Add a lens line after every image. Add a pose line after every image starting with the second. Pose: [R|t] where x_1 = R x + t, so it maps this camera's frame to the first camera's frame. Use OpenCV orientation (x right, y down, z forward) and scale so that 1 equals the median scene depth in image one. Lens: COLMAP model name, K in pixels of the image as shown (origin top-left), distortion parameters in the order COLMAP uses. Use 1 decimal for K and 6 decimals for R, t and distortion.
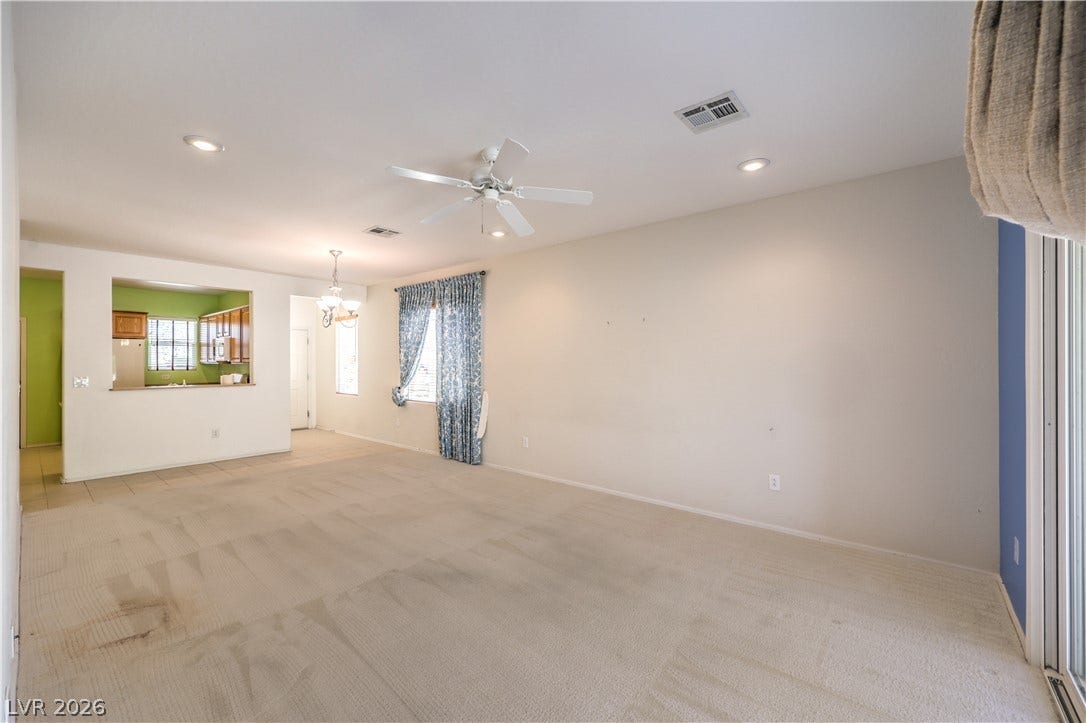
lens RADIAL K [[435.3, 0, 550.2], [0, 435.3, 357.6], [0, 0, 1]] dist [-0.014686, -0.000019]
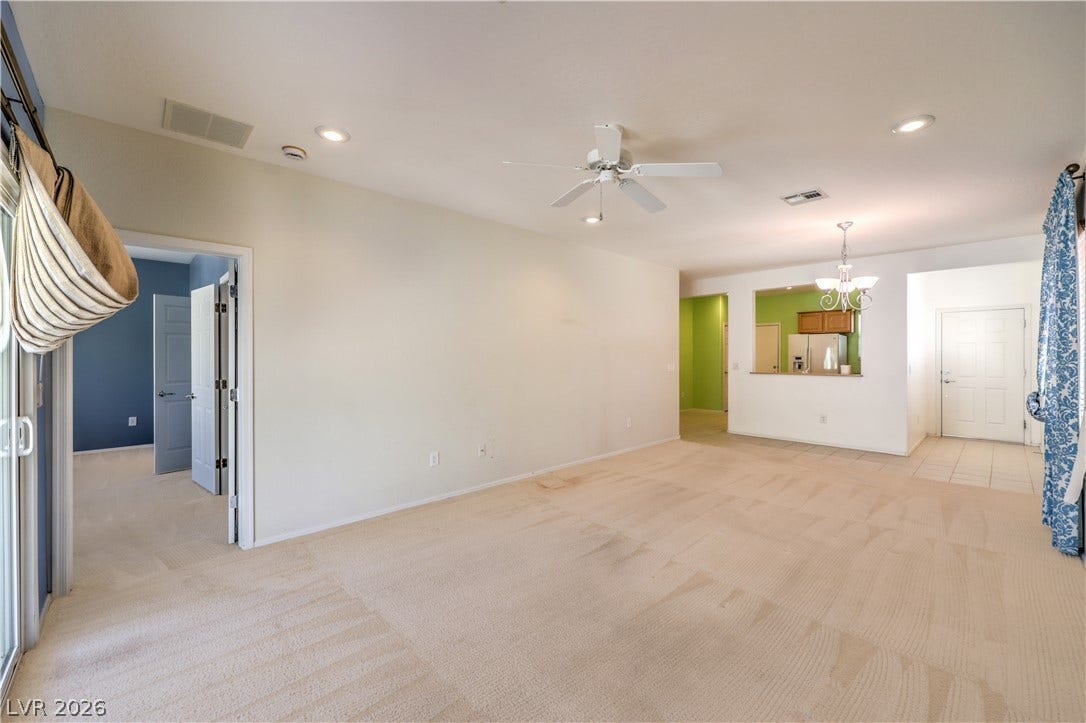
lens RADIAL K [[435.3, 0, 550.2], [0, 435.3, 357.6], [0, 0, 1]] dist [-0.014686, -0.000019]
pose [[-0.121826, 0.007457, -0.992524, 0.437434], [0.004862, 0.999964, 0.006916, 0.013777], [0.992540, -0.003983, -0.121857, 0.529928]]
